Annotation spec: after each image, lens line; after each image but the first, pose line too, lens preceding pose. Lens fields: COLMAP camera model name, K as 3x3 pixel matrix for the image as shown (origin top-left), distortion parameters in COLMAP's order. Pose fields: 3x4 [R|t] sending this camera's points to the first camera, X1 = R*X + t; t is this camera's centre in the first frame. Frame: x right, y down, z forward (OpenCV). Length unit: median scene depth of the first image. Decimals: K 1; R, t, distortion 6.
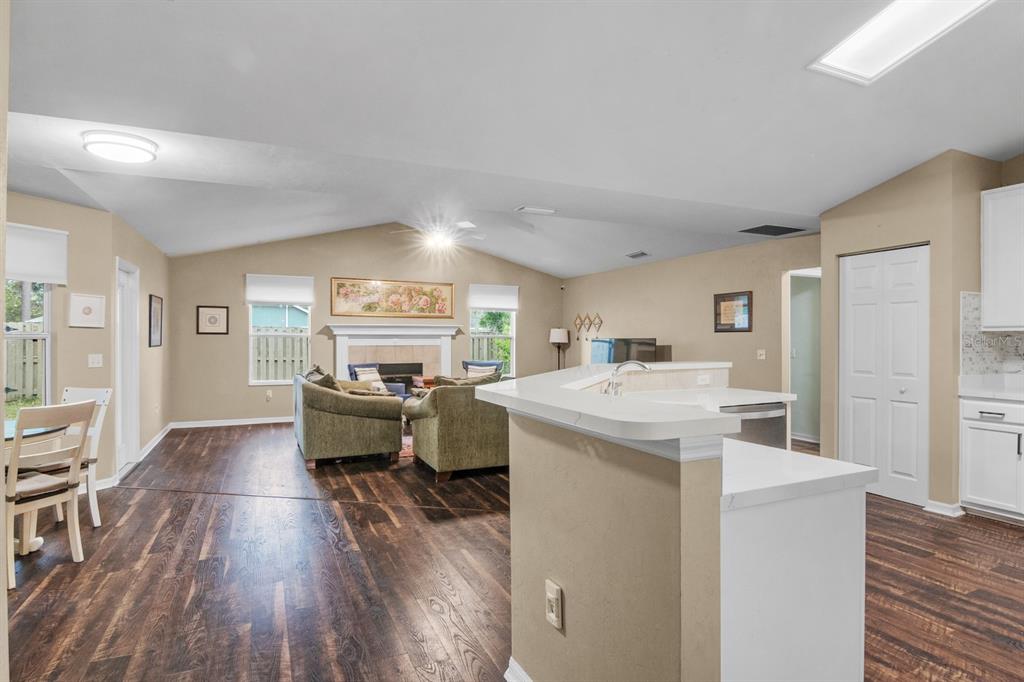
lens RADIAL K [[543.4, 0, 510.8], [0, 543.4, 338.4], [0, 0, 1]] dist [-0.008815, -0.008220]
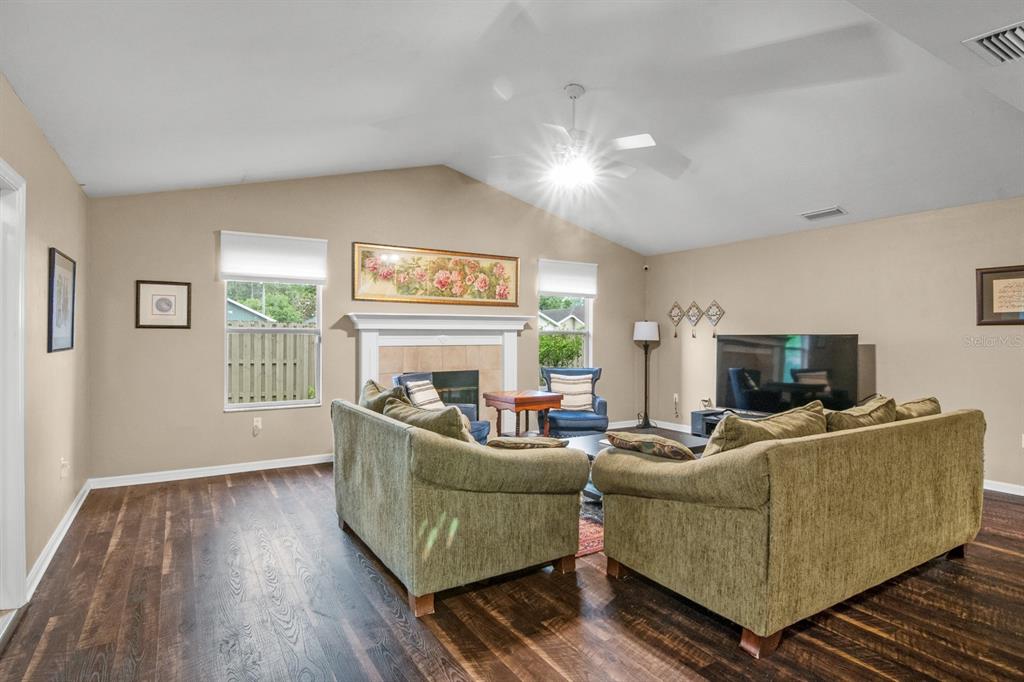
lens RADIAL K [[543.4, 0, 515.2], [0, 543.4, 332.9], [0, 0, 1]] dist [-0.008815, -0.008220]
pose [[0.992716, -0.000436, 0.120475, -0.361919], [0.000960, 0.999990, -0.004290, 0.000970], [-0.120472, 0.004374, 0.992707, 0.548944]]
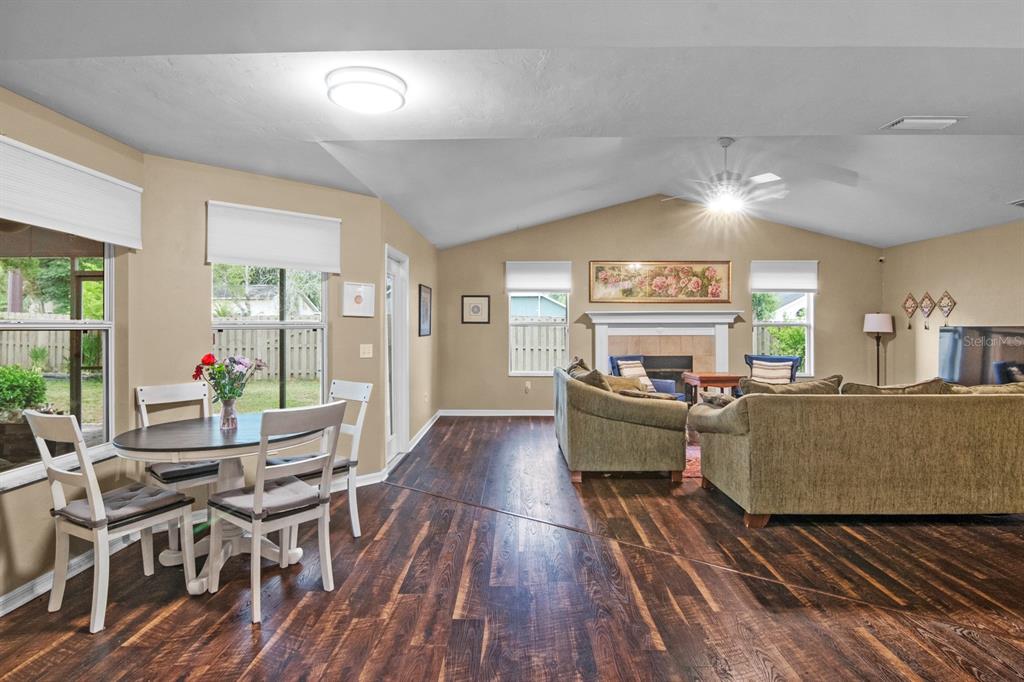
lens RADIAL K [[543.4, 0, 507.1], [0, 543.4, 318.6], [0, 0, 1]] dist [-0.008815, -0.008220]
pose [[0.900441, -0.009458, -0.434876, -0.098379], [0.002451, 0.999858, -0.016670, 0.000378], [0.434972, 0.013944, 0.900336, 0.194129]]
